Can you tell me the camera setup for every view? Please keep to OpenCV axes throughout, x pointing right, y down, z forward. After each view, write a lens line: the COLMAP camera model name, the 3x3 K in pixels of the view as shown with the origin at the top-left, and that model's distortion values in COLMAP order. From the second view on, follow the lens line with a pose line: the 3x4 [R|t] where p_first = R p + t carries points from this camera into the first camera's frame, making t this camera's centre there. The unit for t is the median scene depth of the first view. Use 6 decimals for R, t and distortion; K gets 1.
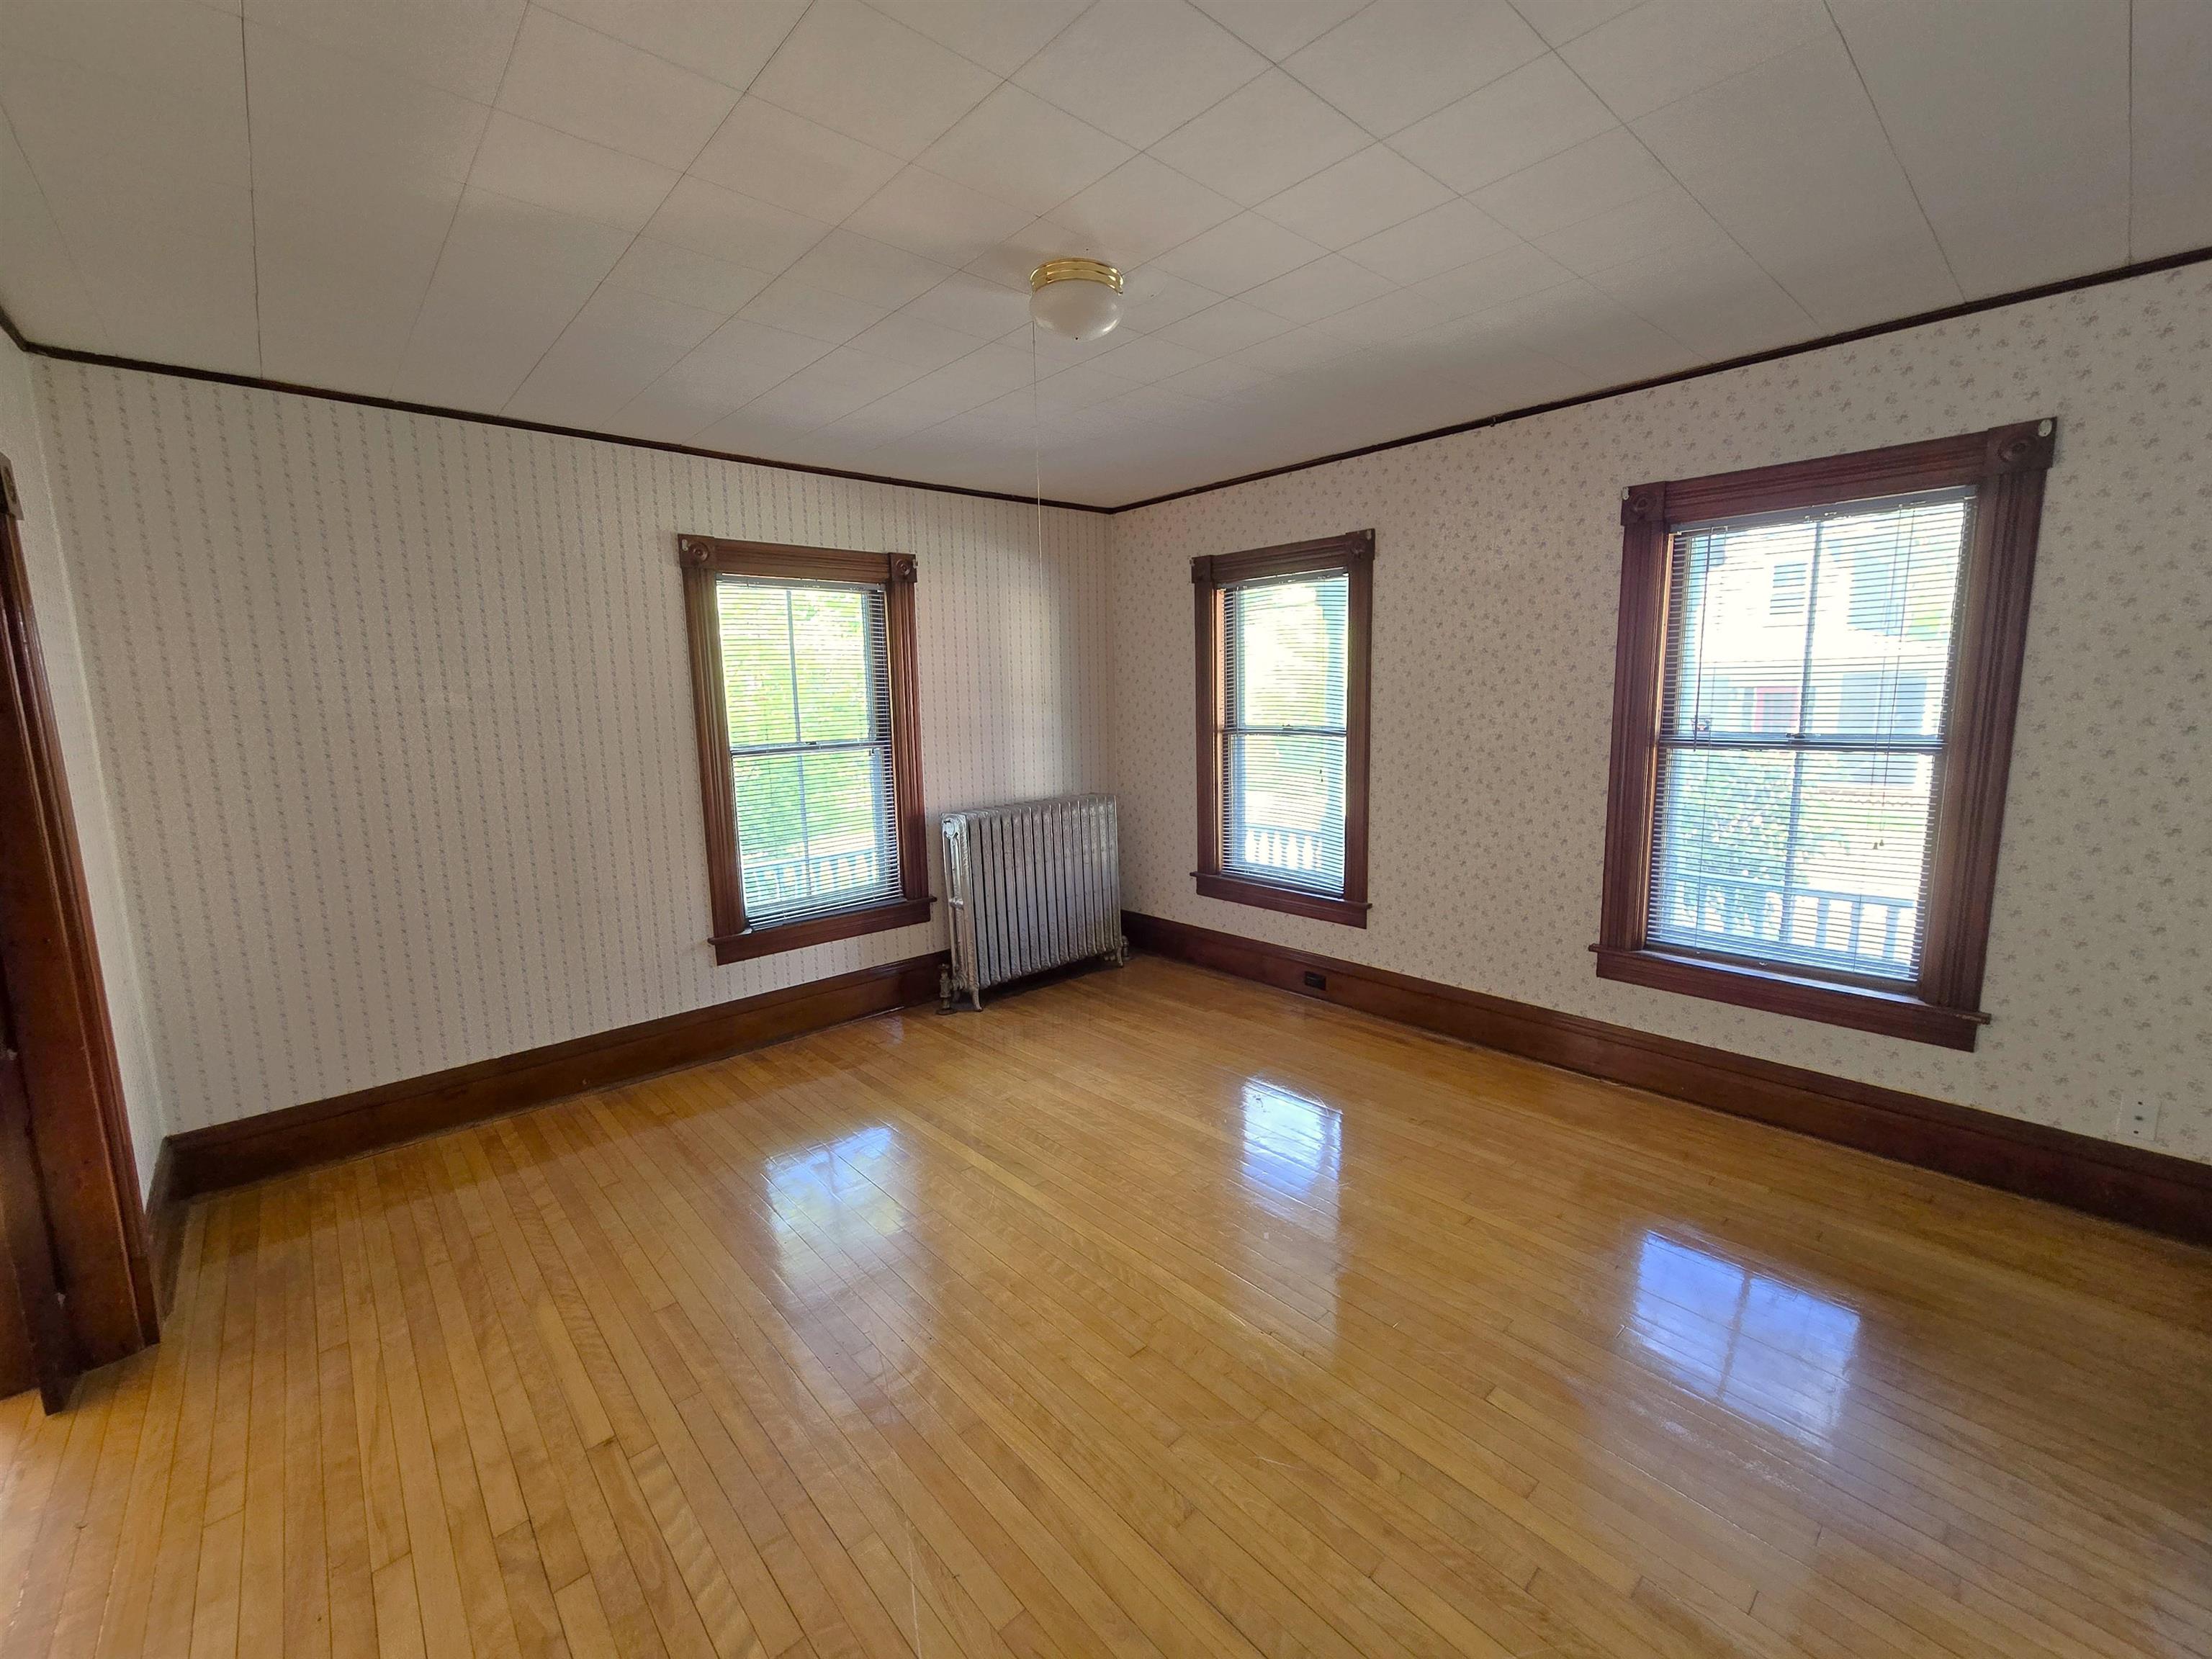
lens RADIAL K [[907.2, 0, 1109.8], [0, 907.2, 821.0], [0, 0, 1]] dist [0.000685, -0.000023]
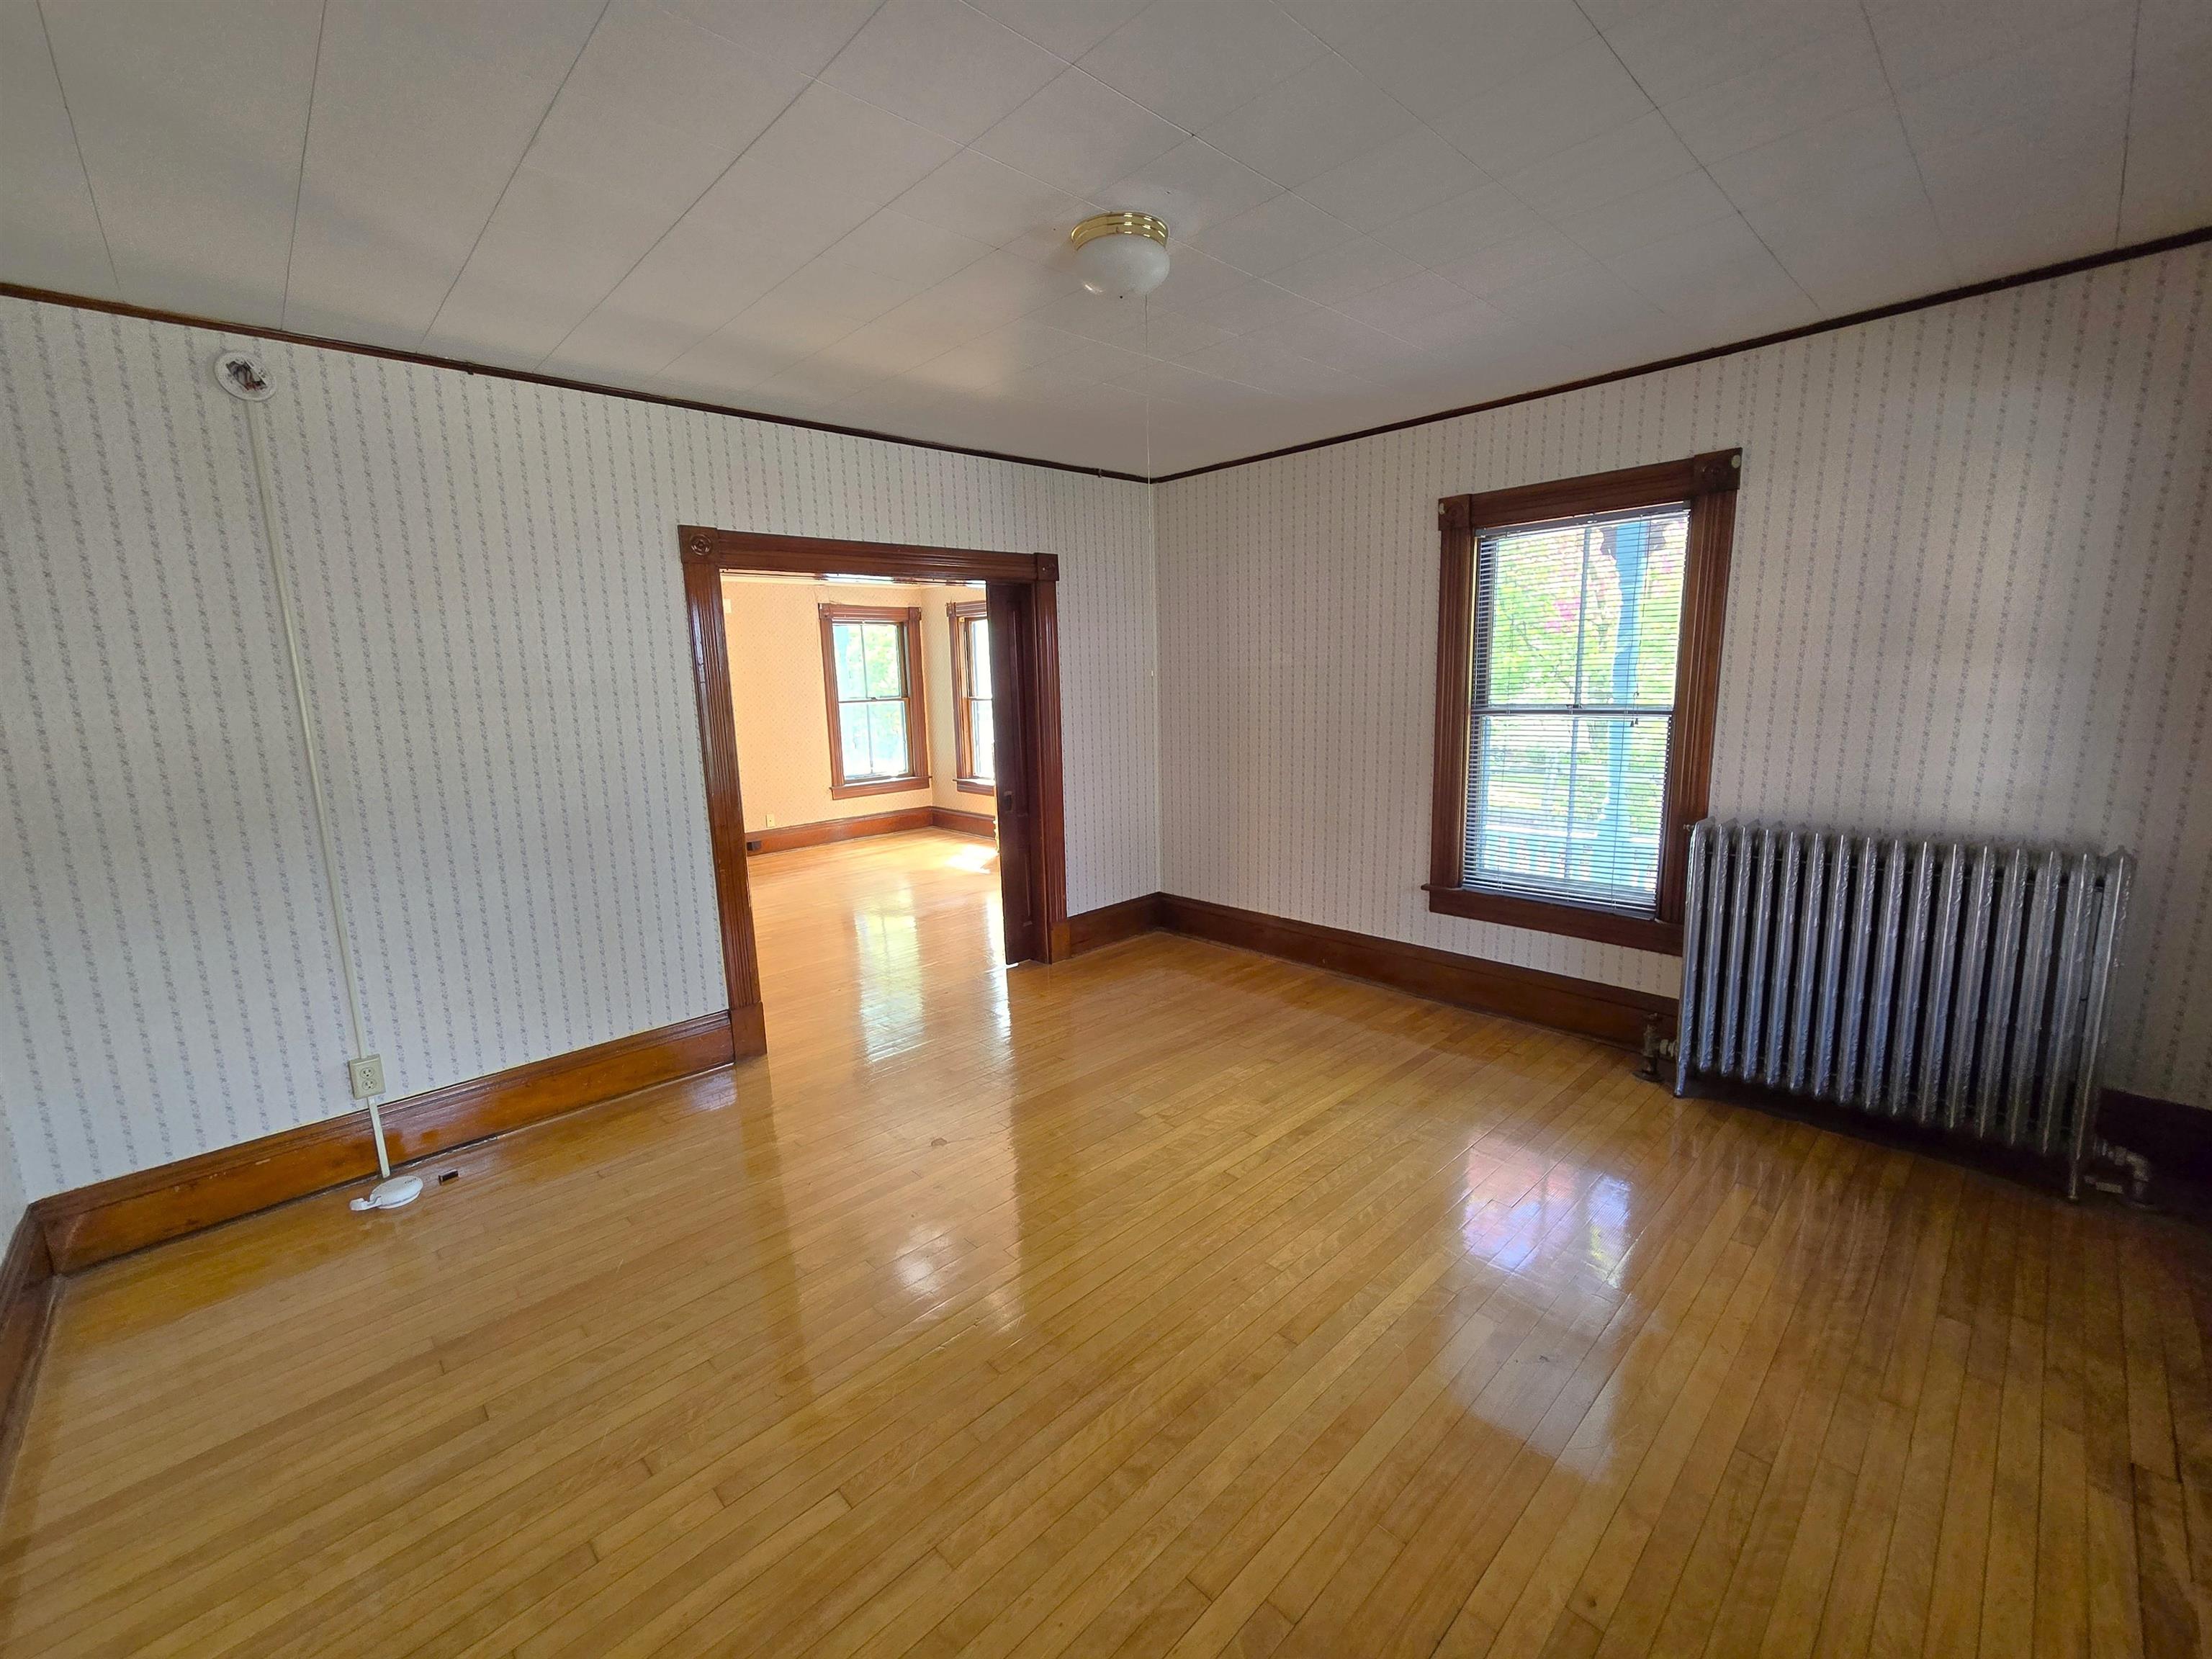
lens RADIAL K [[907.2, 0, 1109.8], [0, 907.2, 821.0], [0, 0, 1]] dist [0.000685, -0.000023]
pose [[0.032062, 0.184734, -0.982265, 0.631756], [-0.116170, 0.976799, 0.179914, -0.098937], [0.992712, 0.108342, 0.052778, 0.621326]]
